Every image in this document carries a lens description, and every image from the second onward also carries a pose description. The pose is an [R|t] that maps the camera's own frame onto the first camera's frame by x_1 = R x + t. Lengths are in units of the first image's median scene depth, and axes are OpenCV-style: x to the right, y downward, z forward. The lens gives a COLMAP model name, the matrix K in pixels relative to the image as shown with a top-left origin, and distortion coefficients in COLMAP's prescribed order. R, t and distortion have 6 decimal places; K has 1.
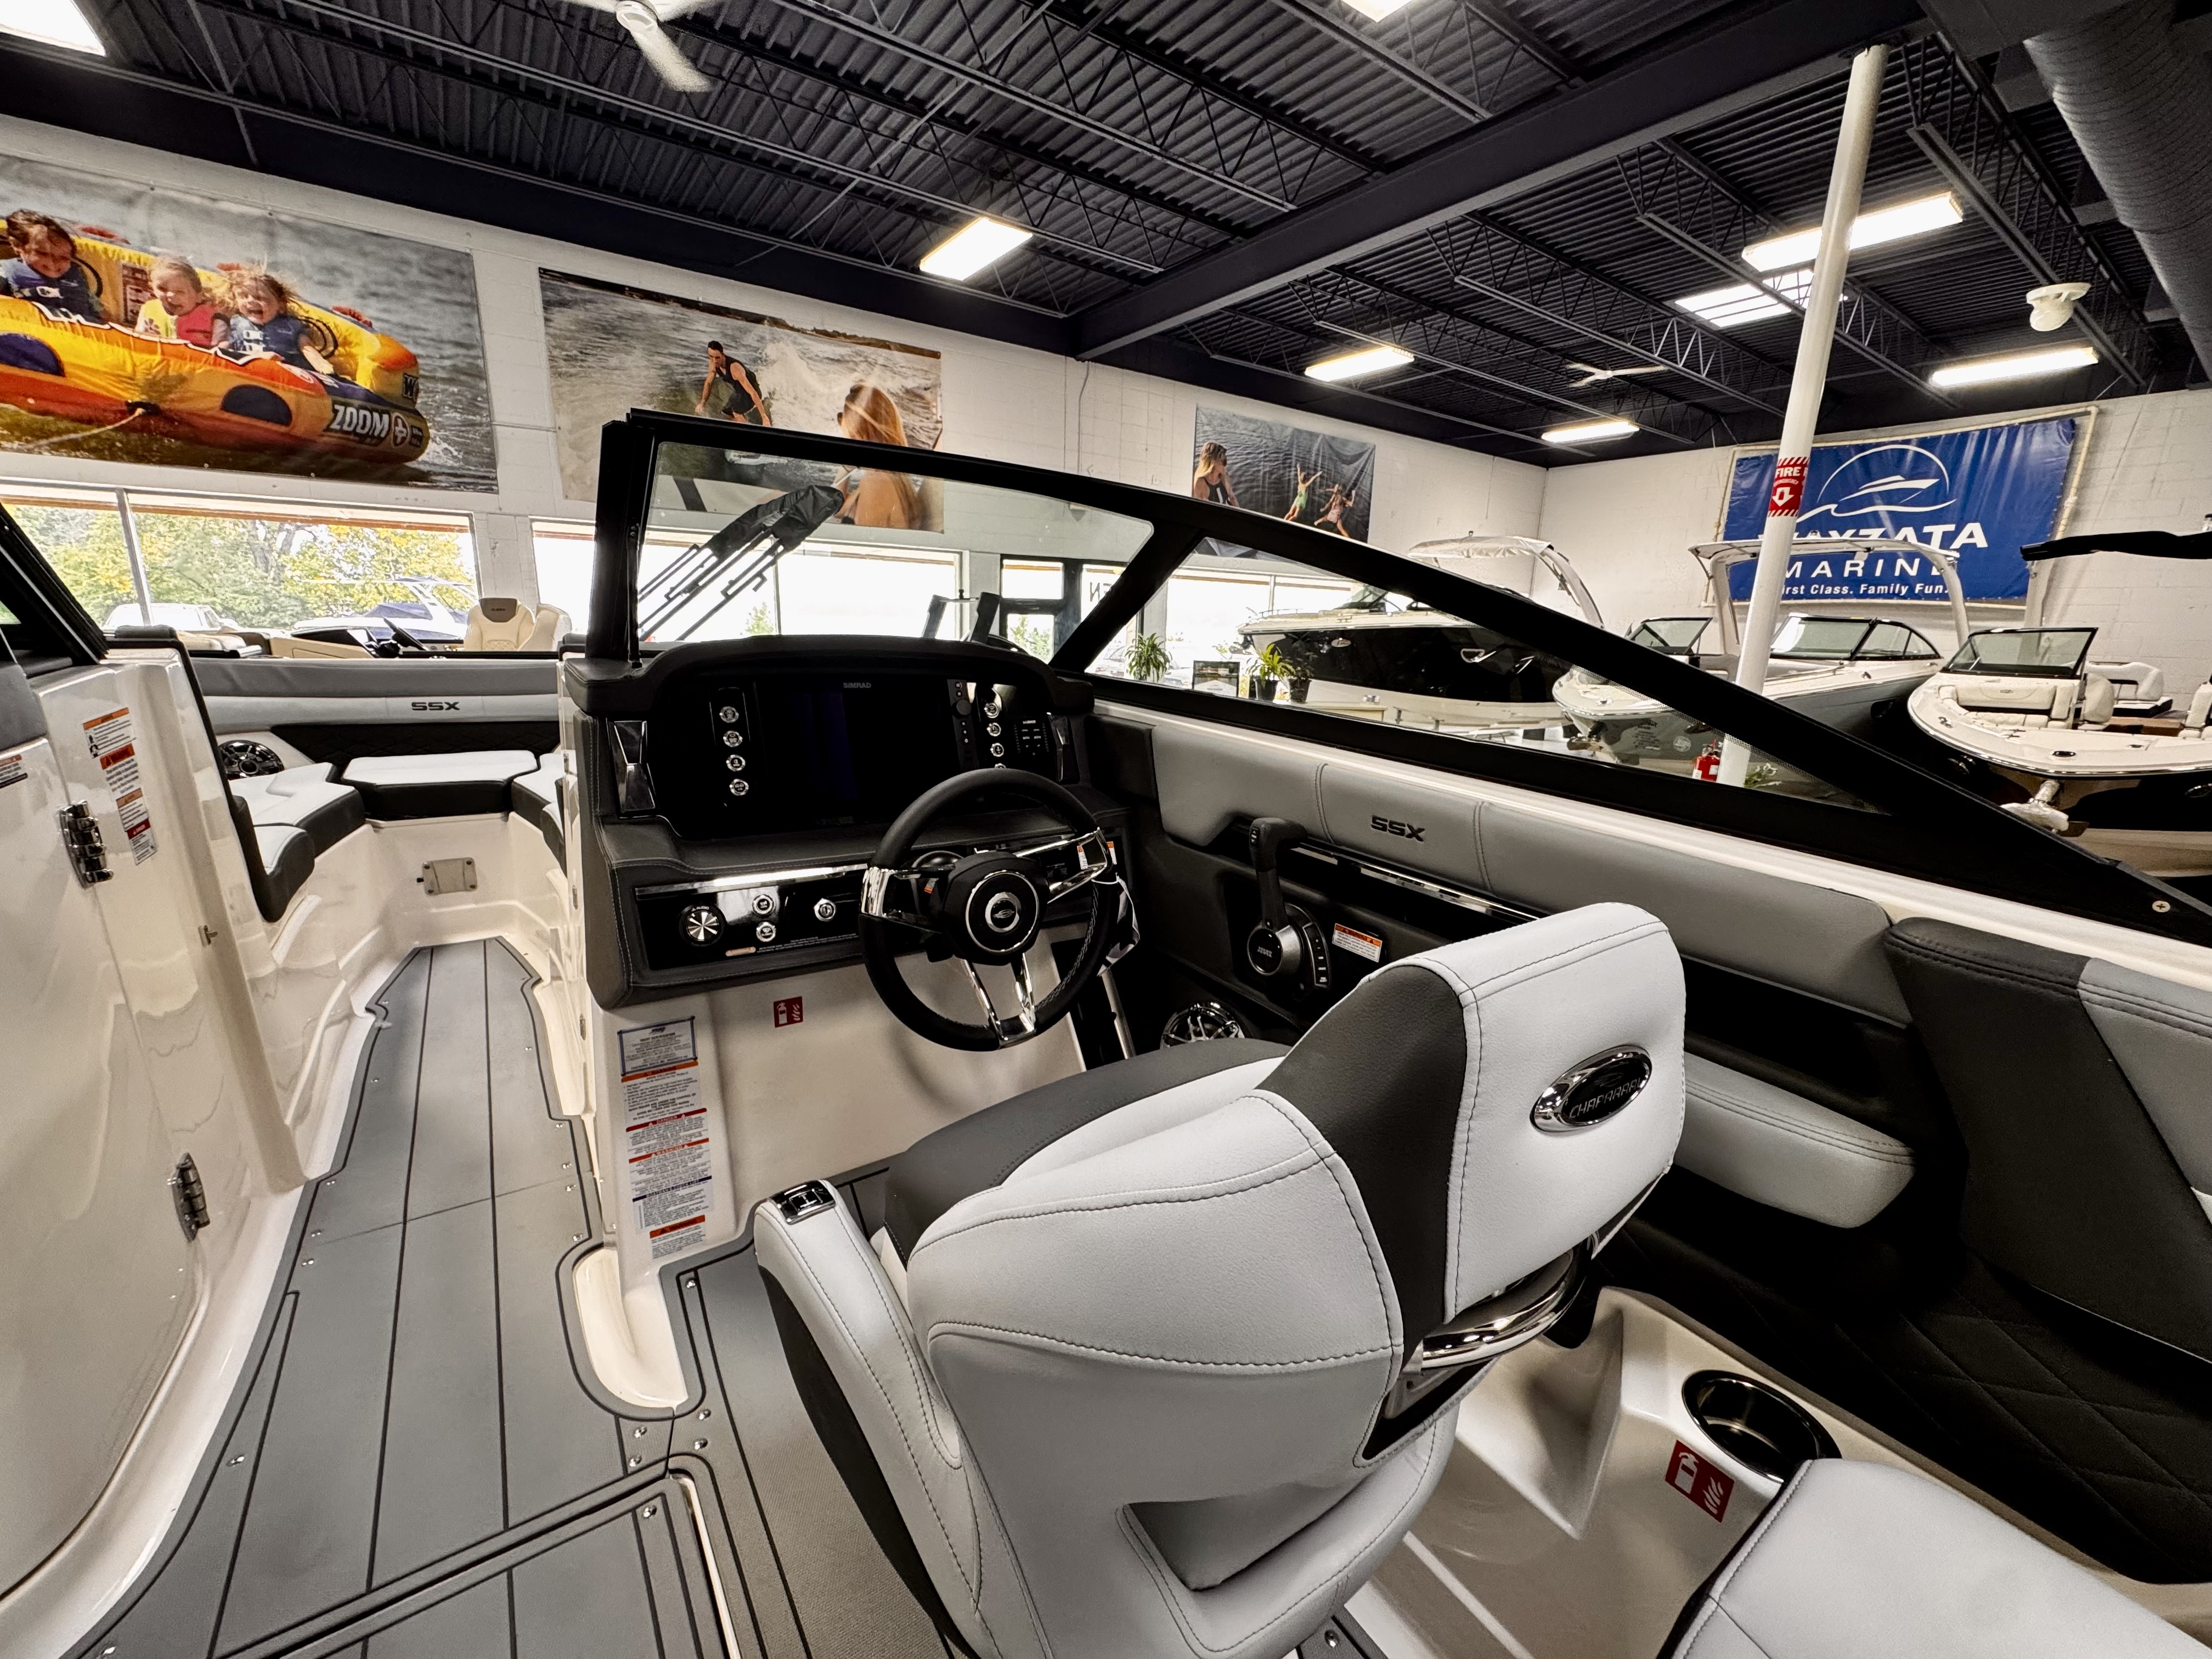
lens RADIAL K [[881.1, 0, 1104.0], [0, 881.1, 829.4], [0, 0, 1]] dist [-0.003300, 0.000394]
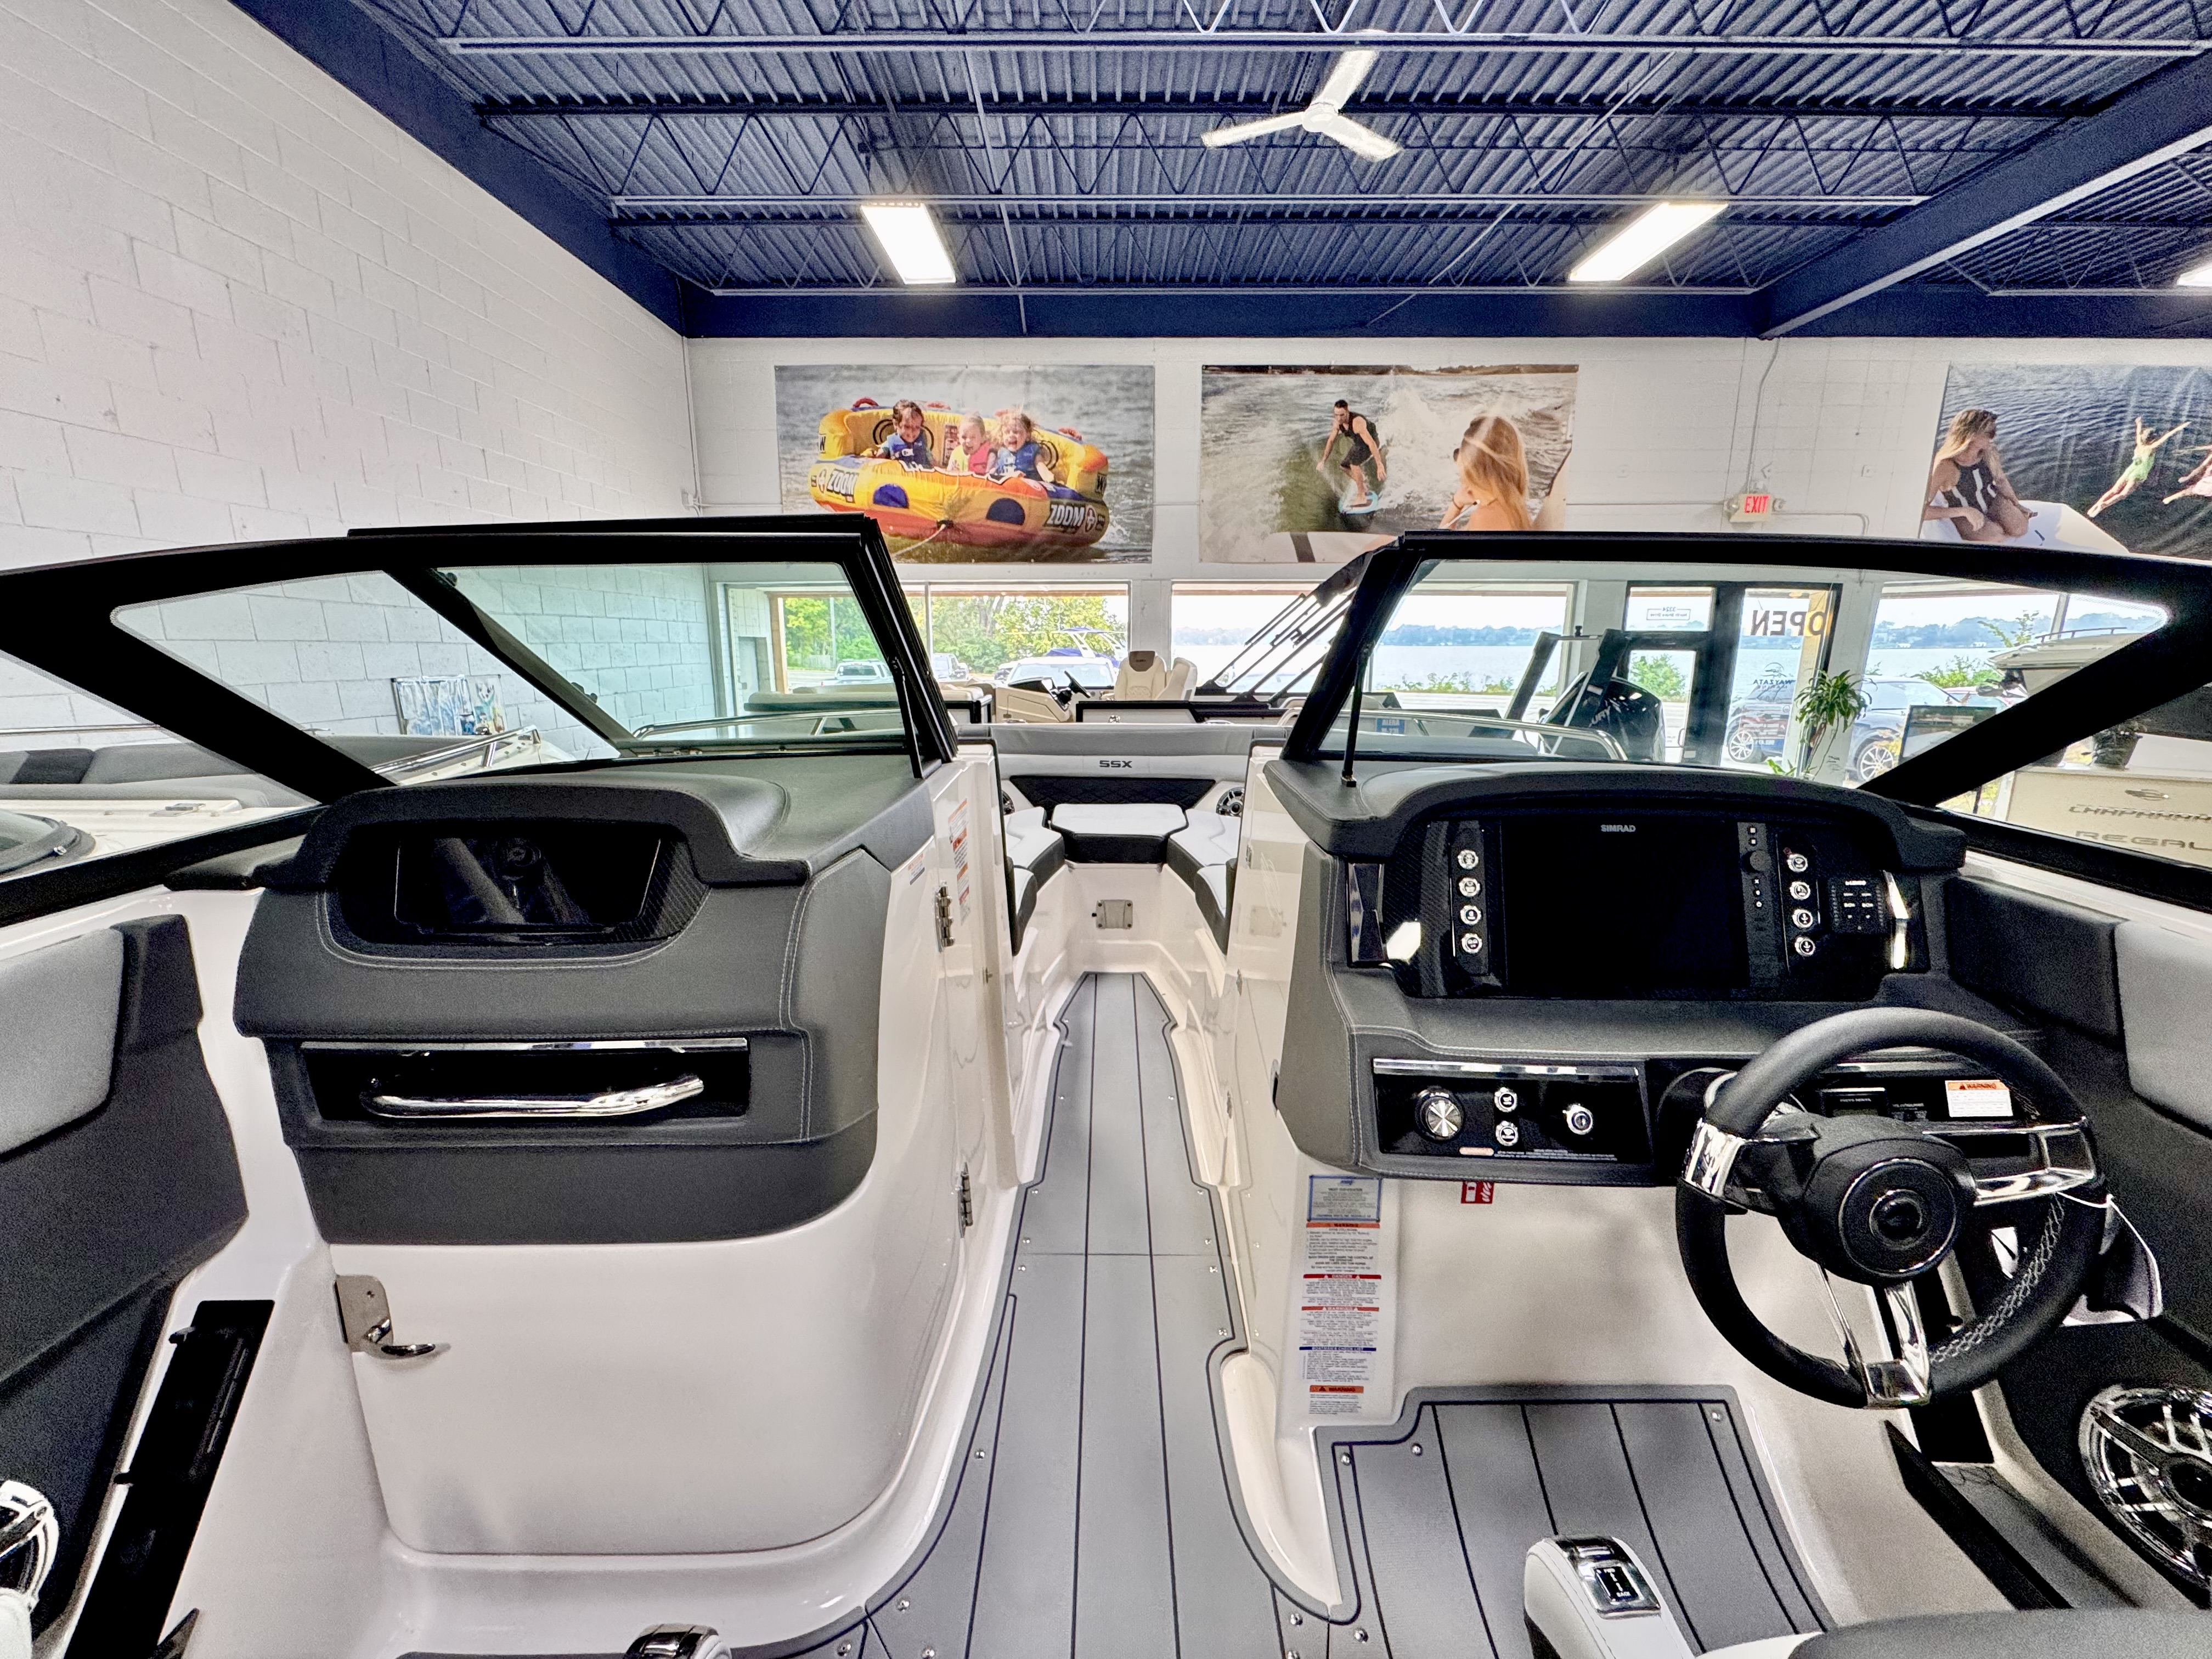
lens RADIAL K [[881.1, 0, 1104.0], [0, 881.1, 830.7], [0, 0, 1]] dist [-0.003300, 0.000394]
pose [[0.819117, 0.090272, -0.566479, -0.044697], [-0.107557, 0.994195, 0.002906, -0.024148], [0.563452, 0.058548, 0.824071, 0.012030]]
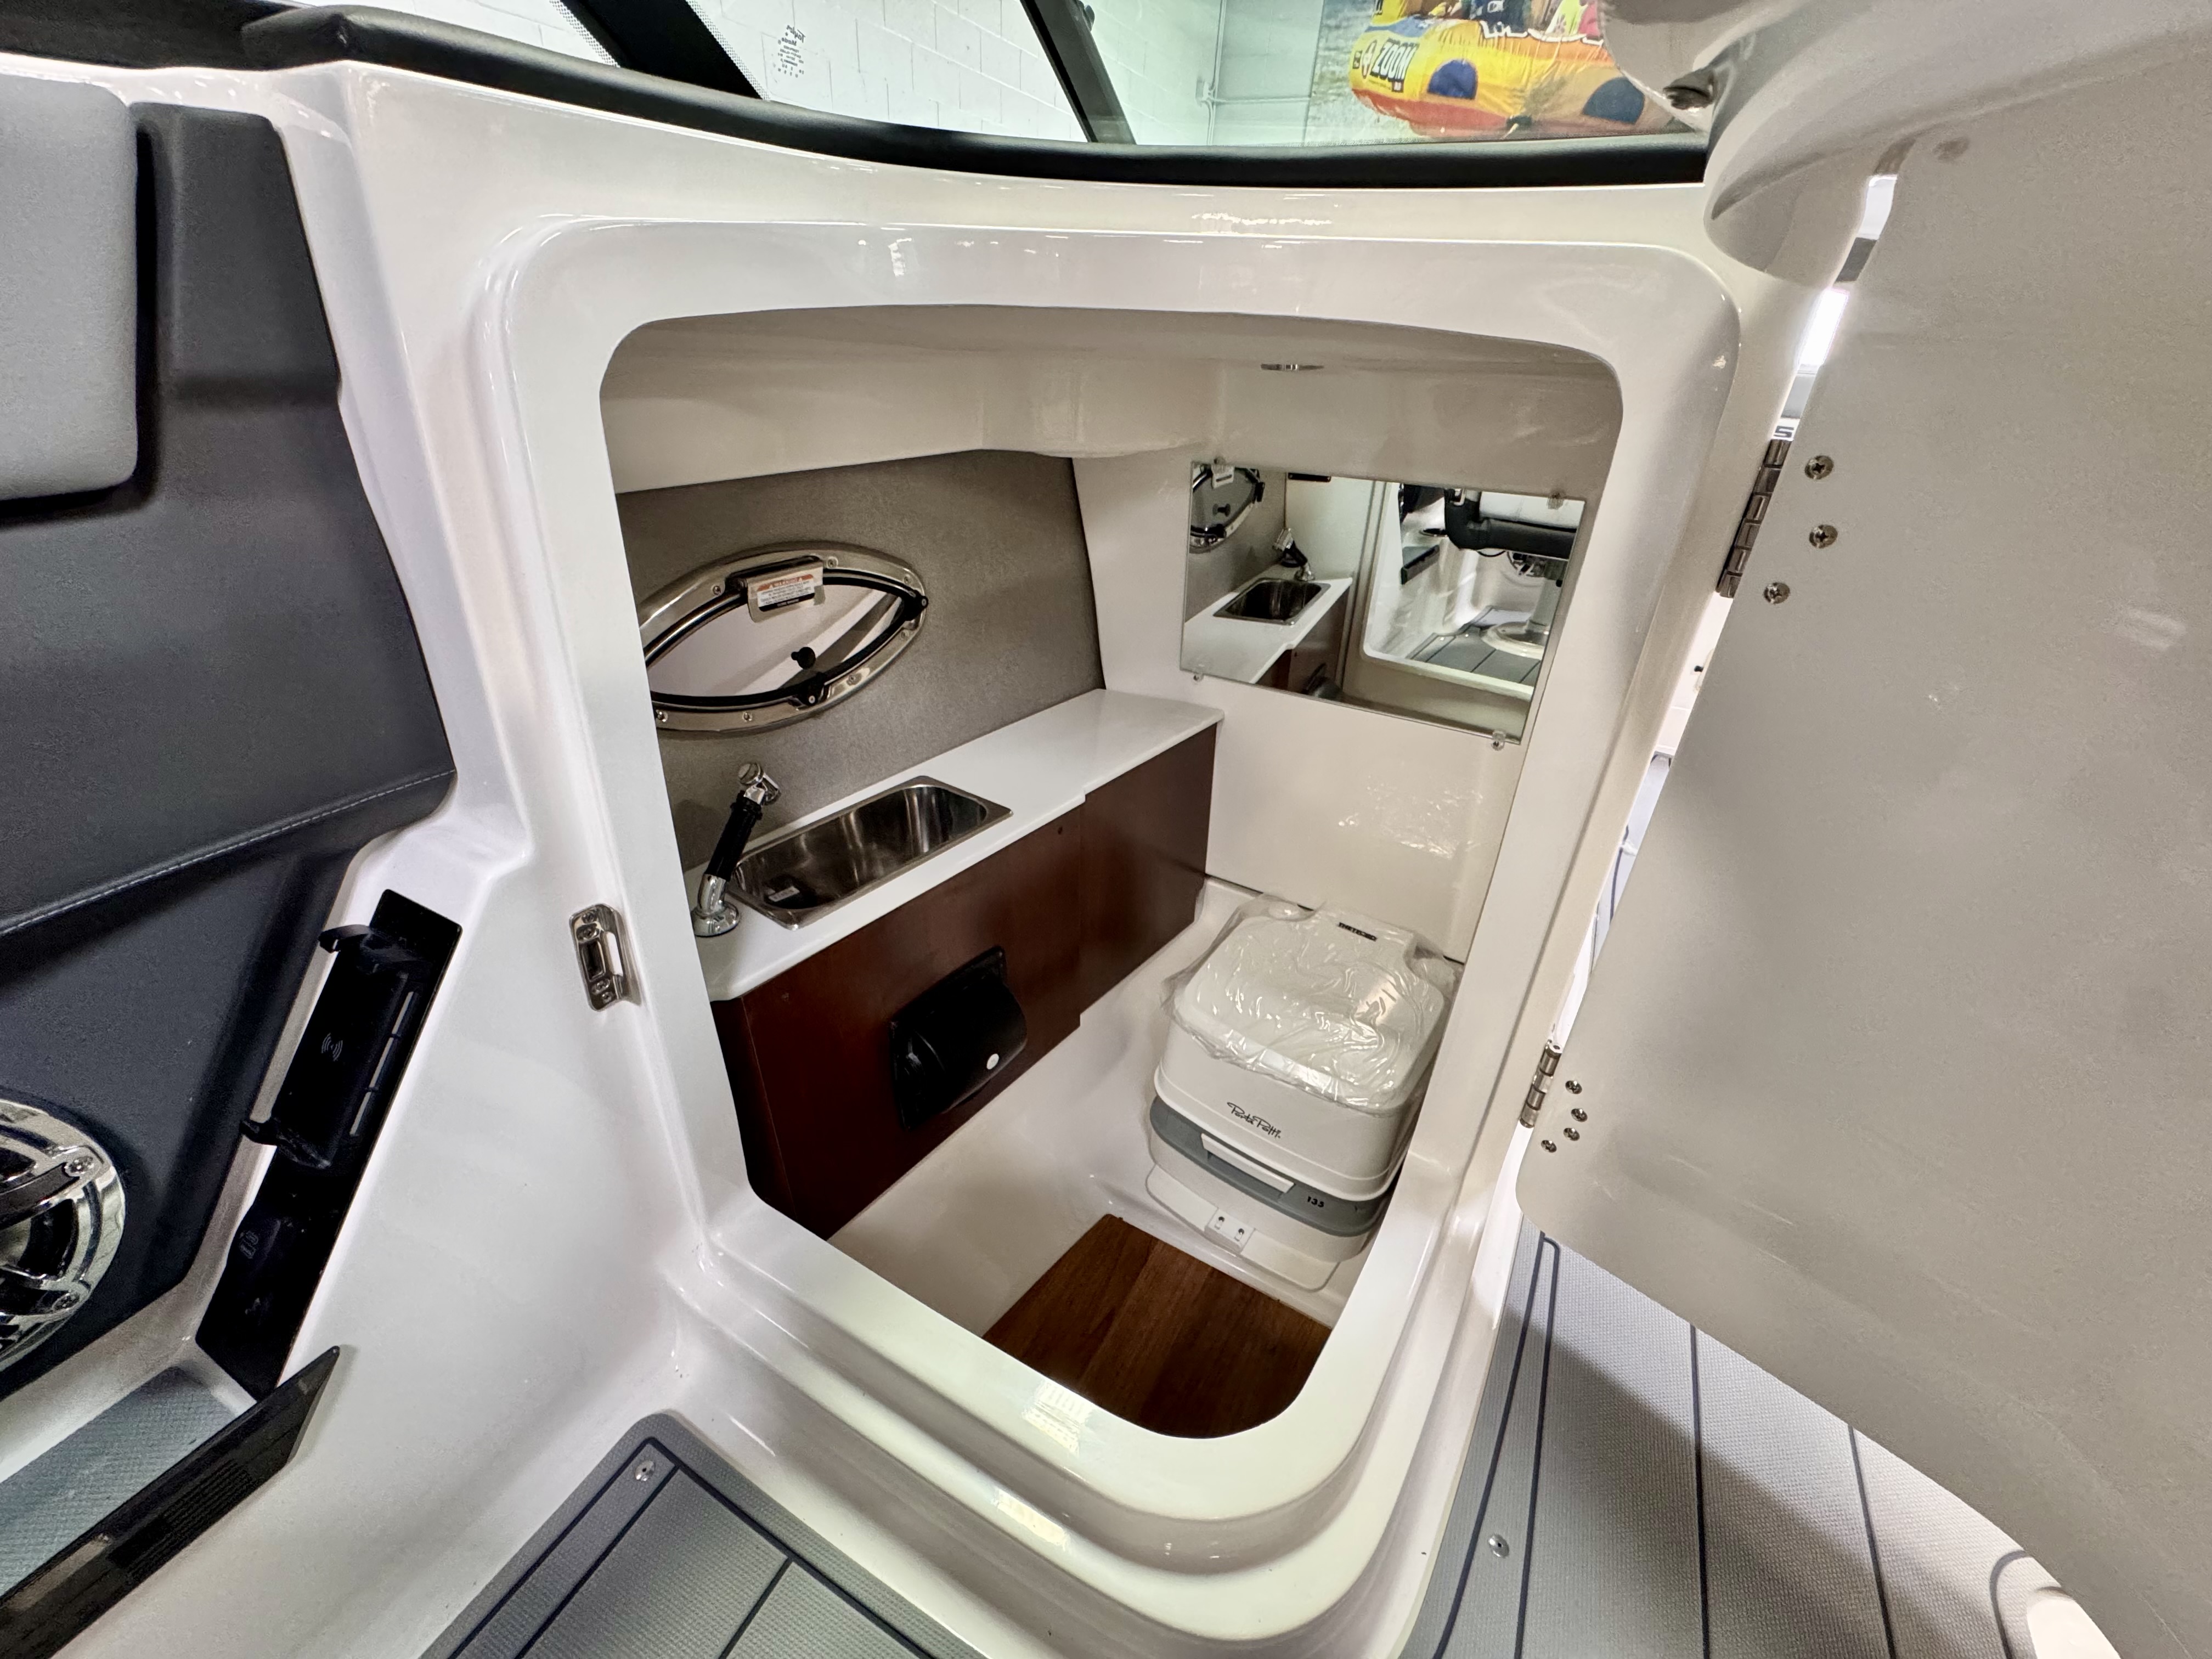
lens RADIAL K [[881.1, 0, 1102.8], [0, 881.1, 829.4], [0, 0, 1]] dist [-0.003300, 0.000394]
pose [[0.455470, 0.441053, -0.773317, -0.148912], [-0.255380, 0.896874, 0.361107, 0.016088], [0.852835, 0.033016, 0.521136, 0.069911]]
